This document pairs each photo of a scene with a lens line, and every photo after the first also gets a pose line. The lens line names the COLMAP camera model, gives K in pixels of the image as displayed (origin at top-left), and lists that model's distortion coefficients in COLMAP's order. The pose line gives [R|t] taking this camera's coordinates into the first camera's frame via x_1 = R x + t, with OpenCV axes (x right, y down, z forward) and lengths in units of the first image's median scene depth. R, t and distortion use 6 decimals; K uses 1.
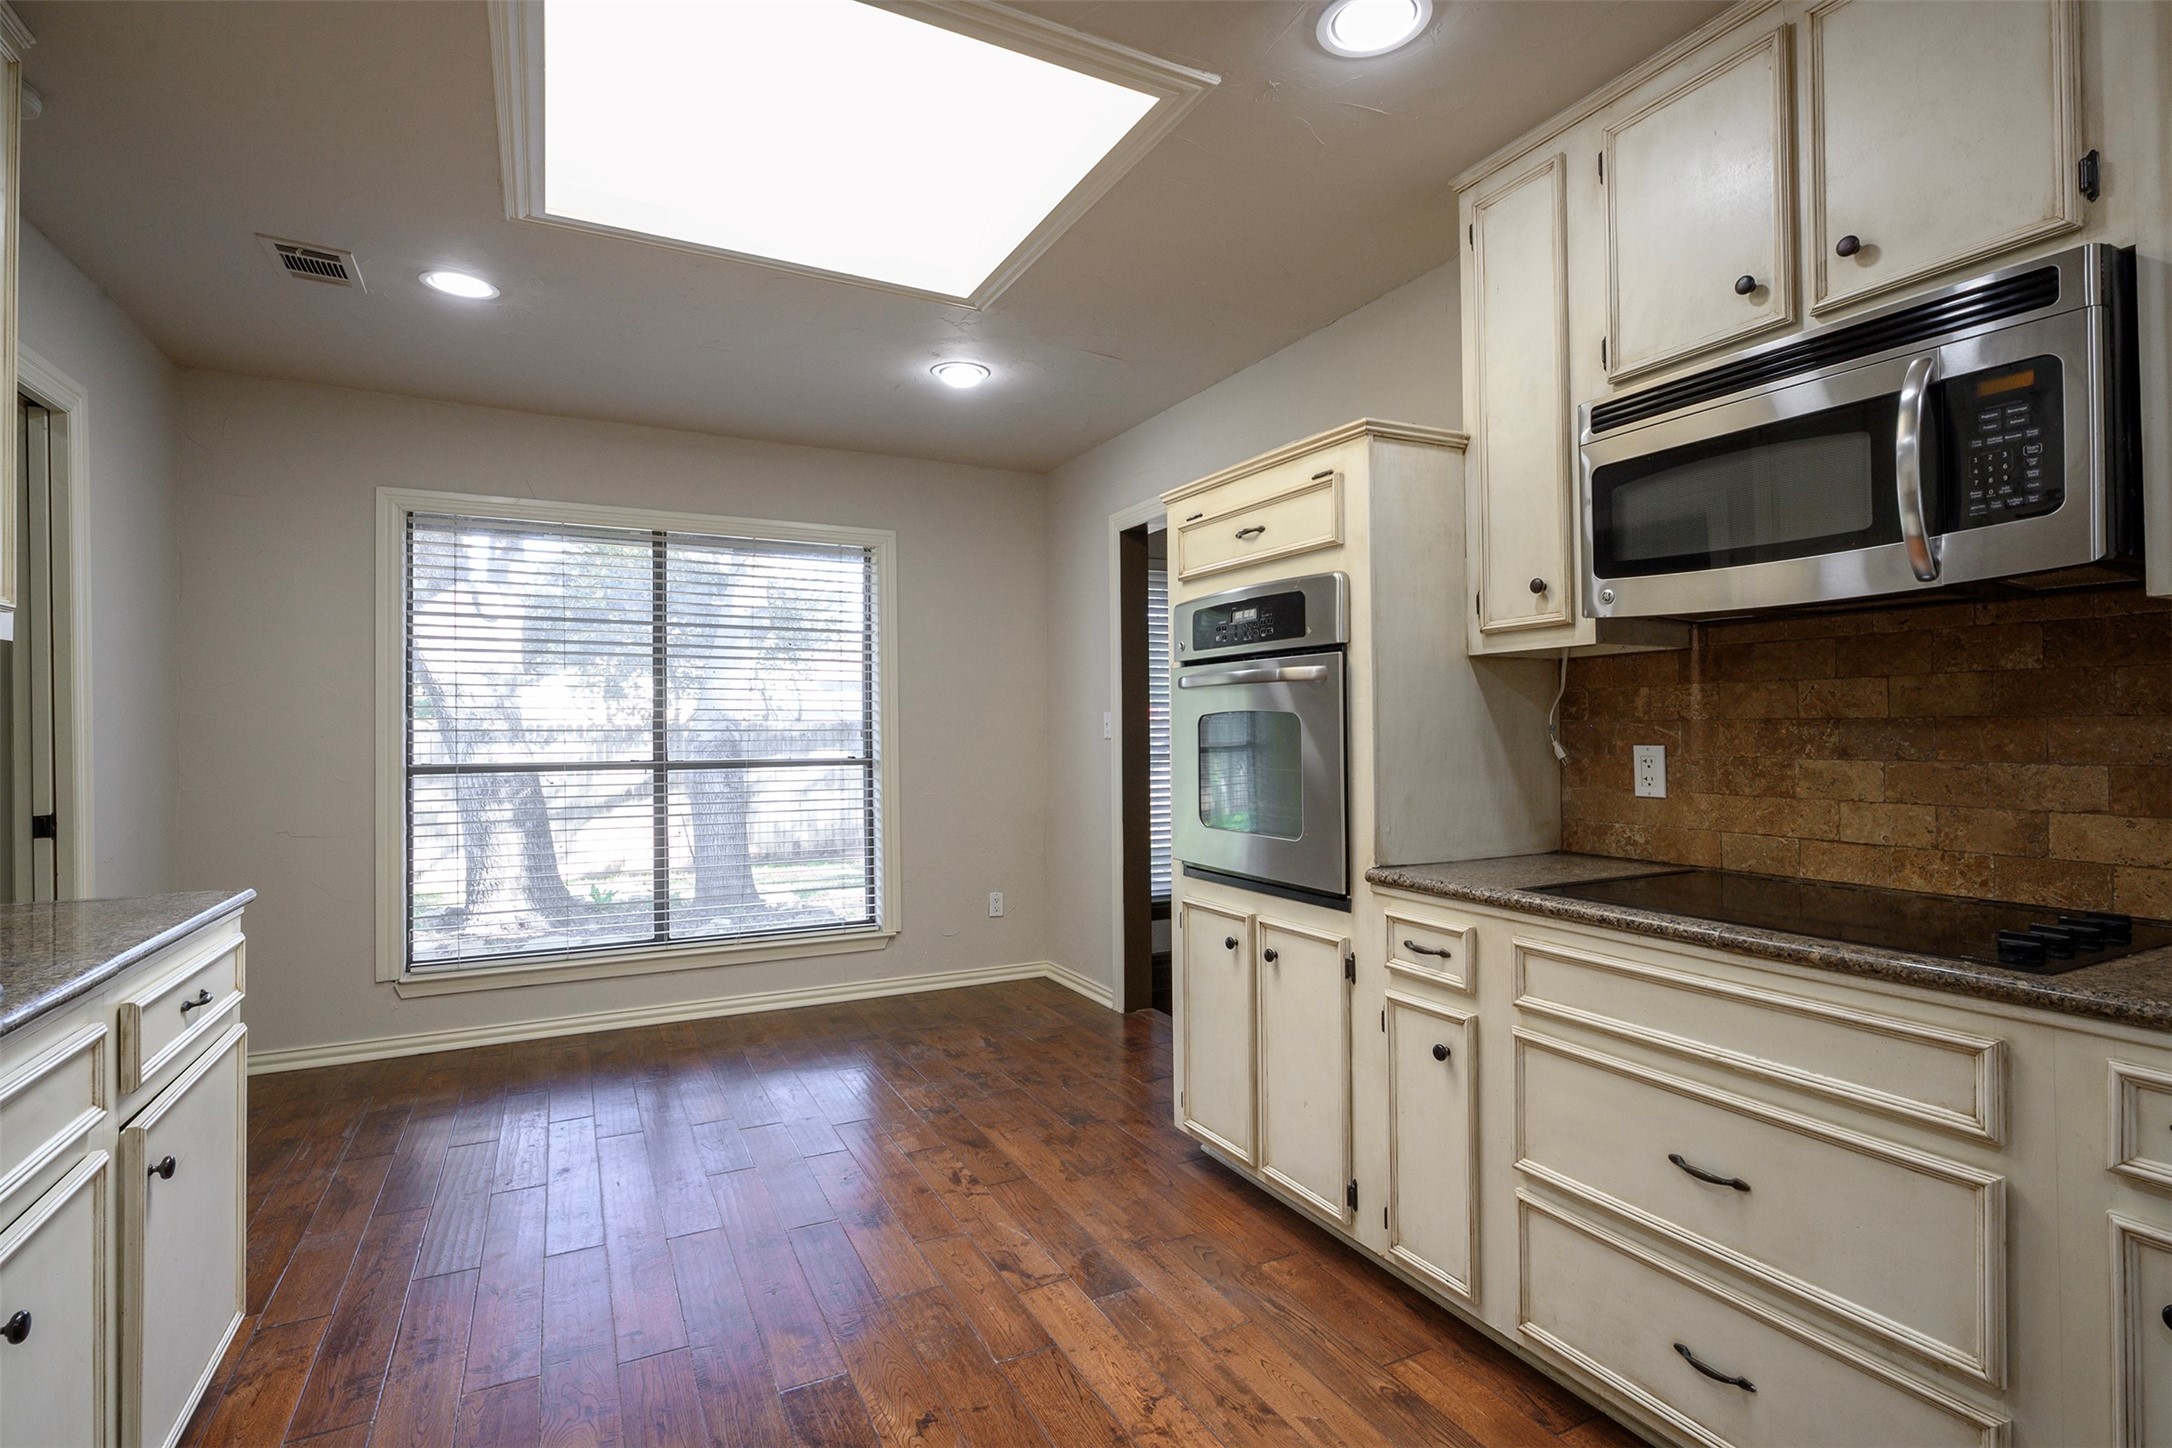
lens RADIAL K [[1027.0, 0, 1083.3], [0, 1027.0, 720.0], [0, 0, 1]] dist [-0.002415, -0.000226]
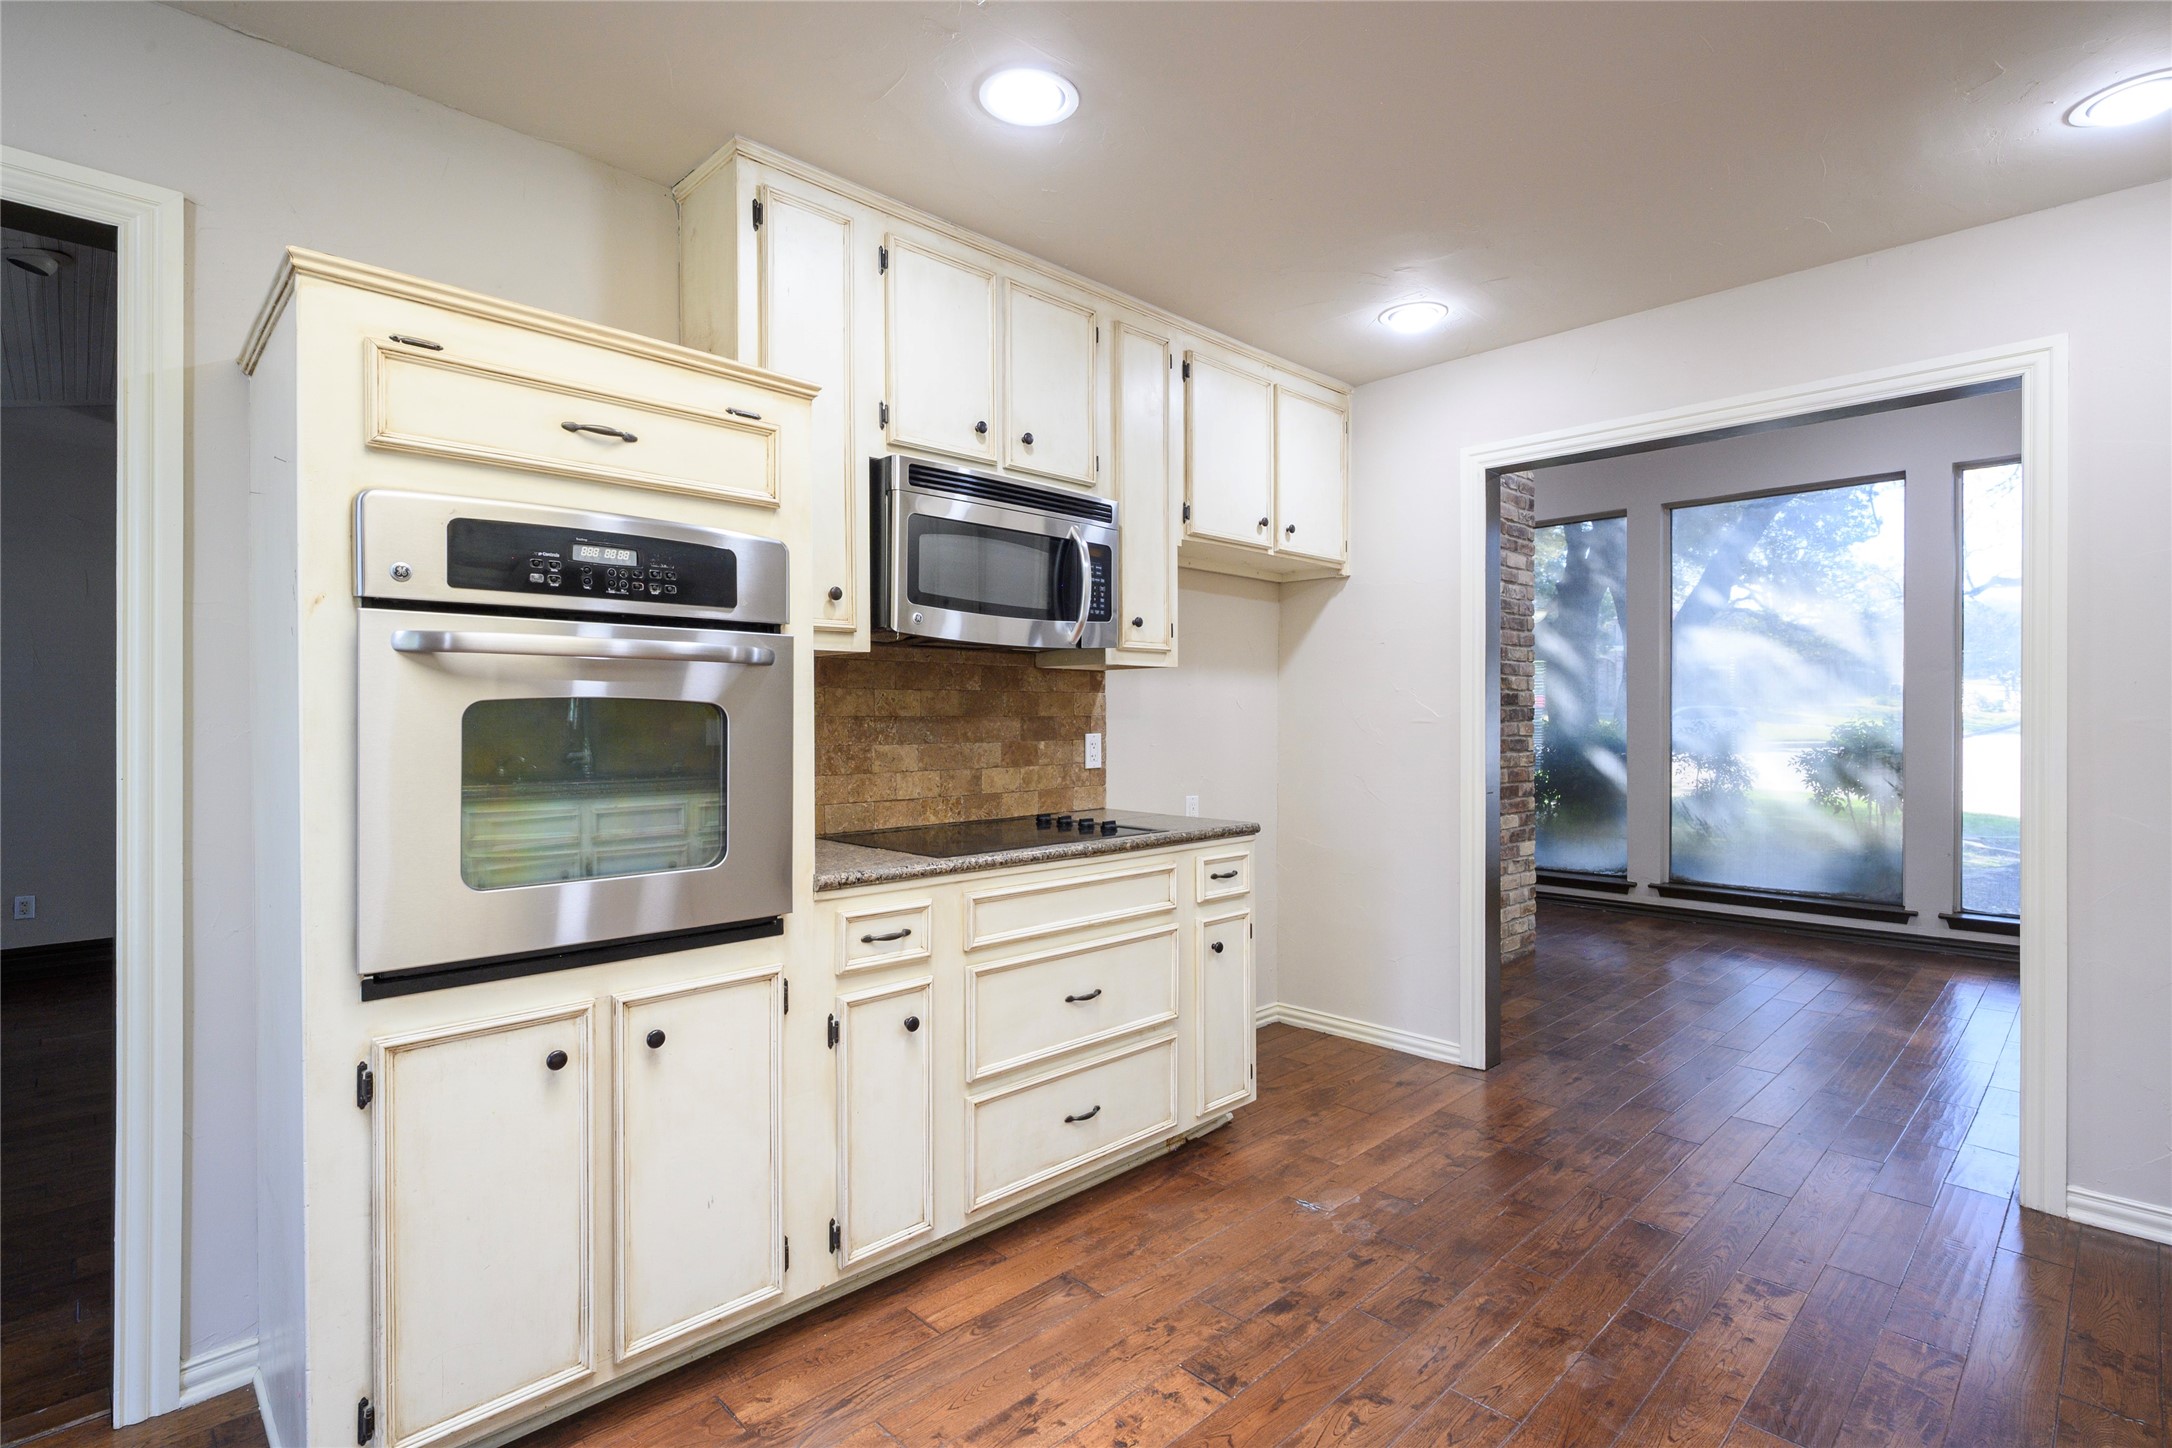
lens RADIAL K [[1027.0, 0, 1083.3], [0, 1027.0, 720.0], [0, 0, 1]] dist [-0.002415, -0.000226]
pose [[-0.290638, 0.004198, 0.956824, -0.737588], [-0.005388, 0.999967, -0.006024, 0.010622], [-0.956818, -0.006906, -0.290606, 1.146032]]
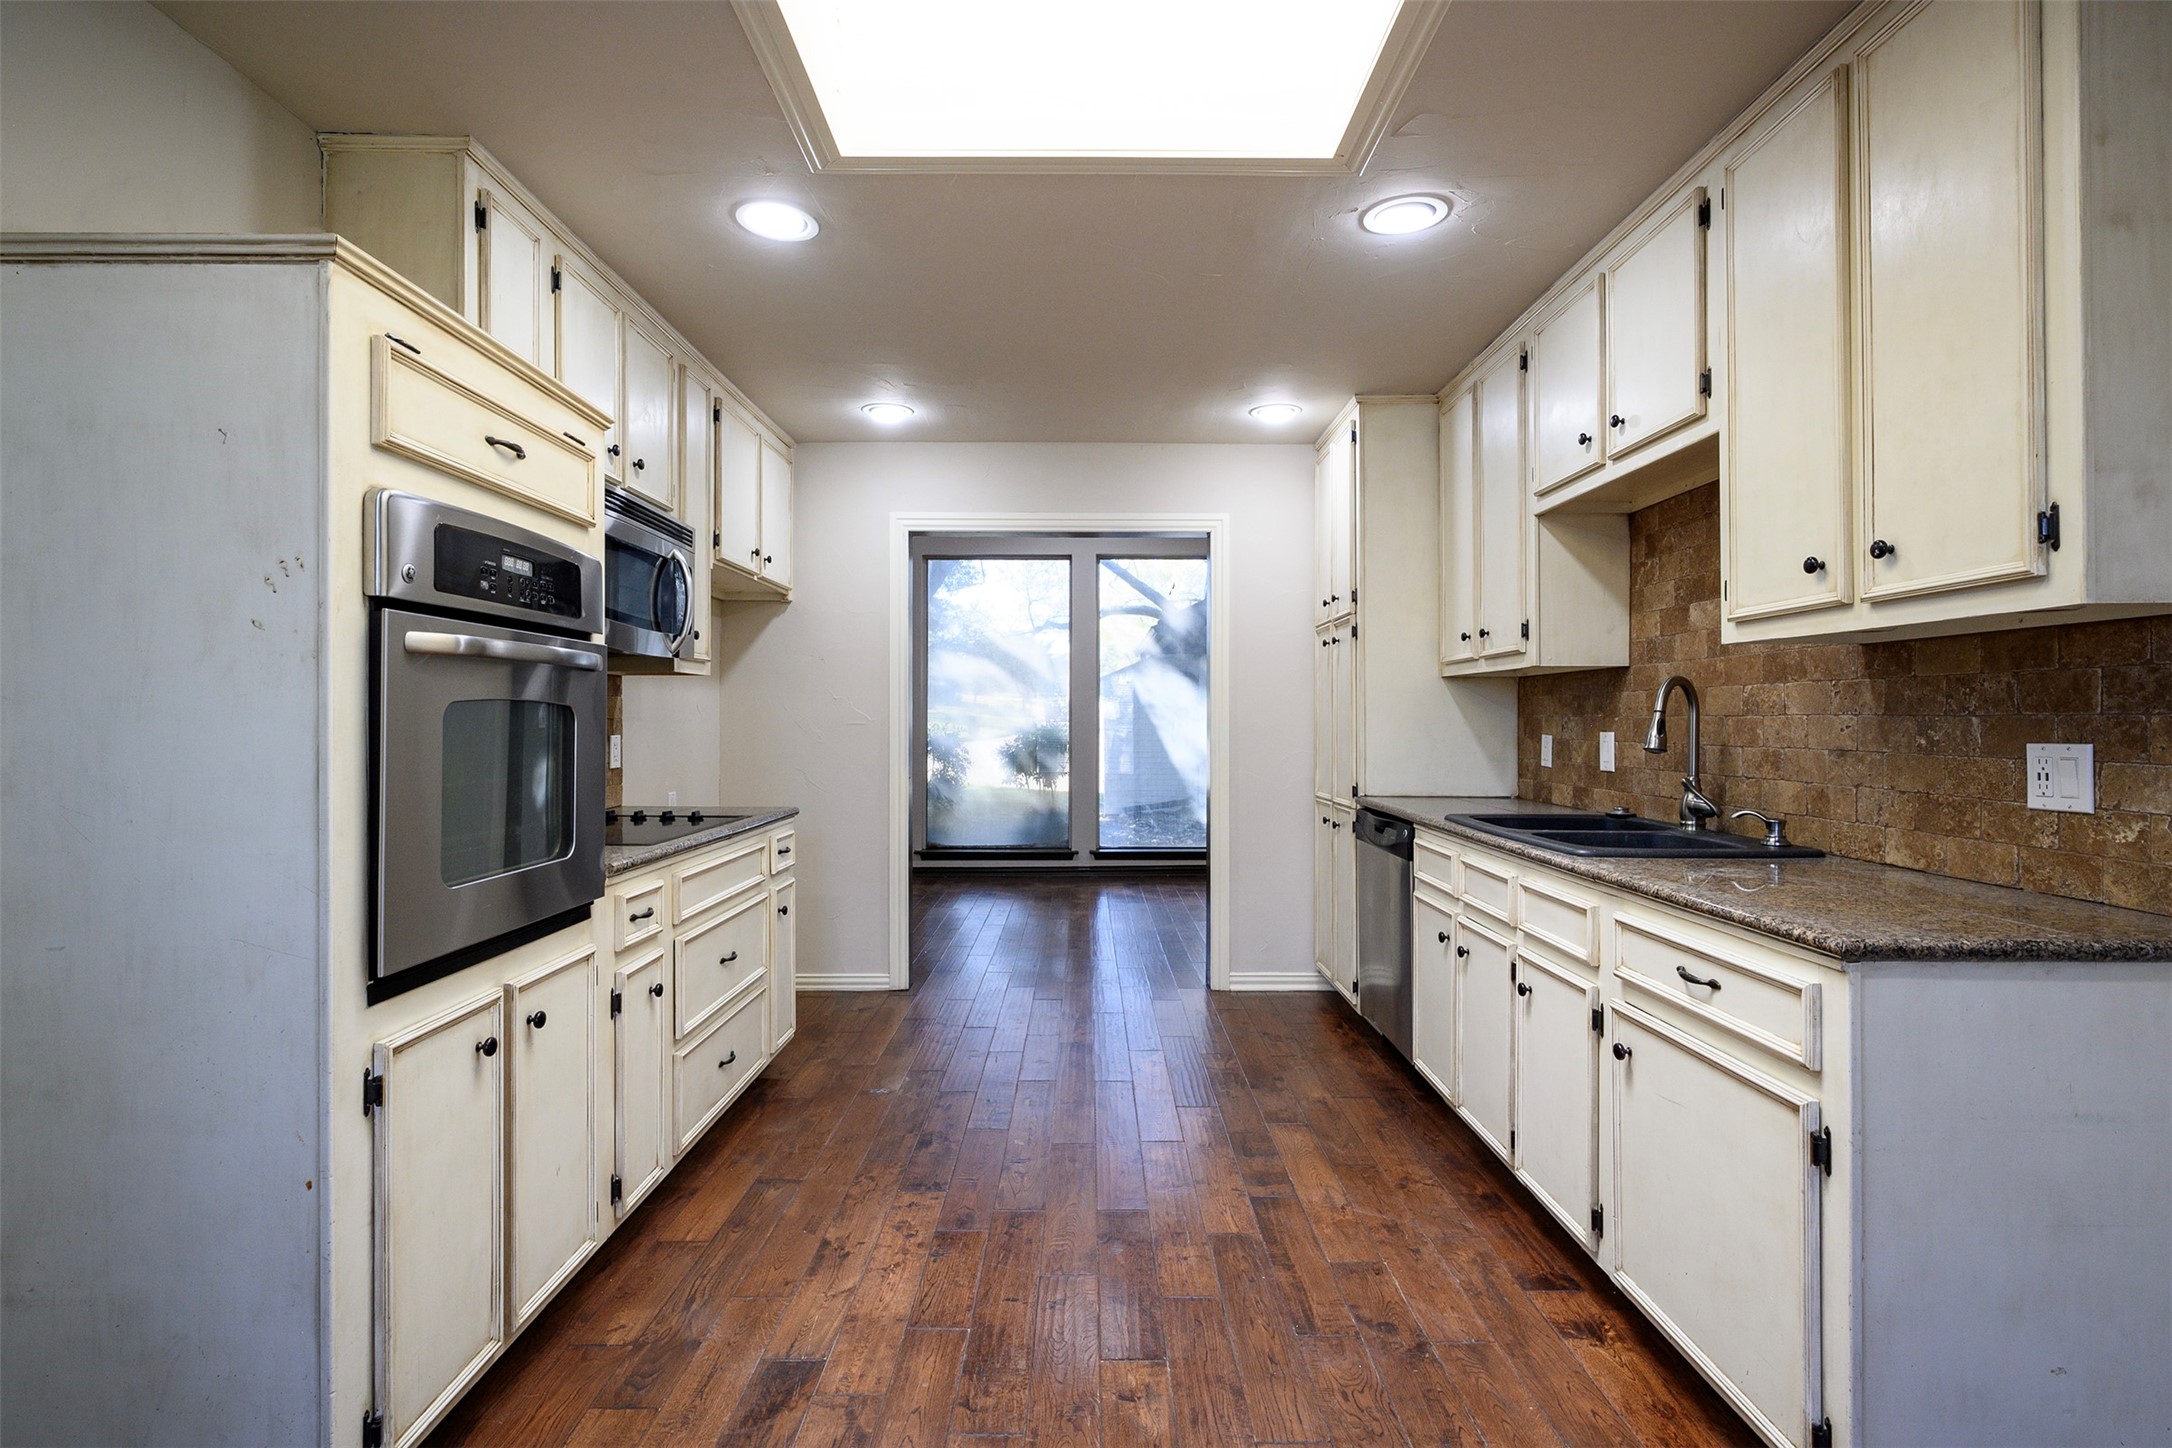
lens RADIAL K [[1027.0, 0, 1083.3], [0, 1027.0, 720.0], [0, 0, 1]] dist [-0.002415, -0.000226]
pose [[-0.888144, 0.007011, 0.459512, -0.663417], [0.002212, 0.999937, -0.010980, 0.017847], [-0.459560, -0.008735, -0.888104, 1.857125]]
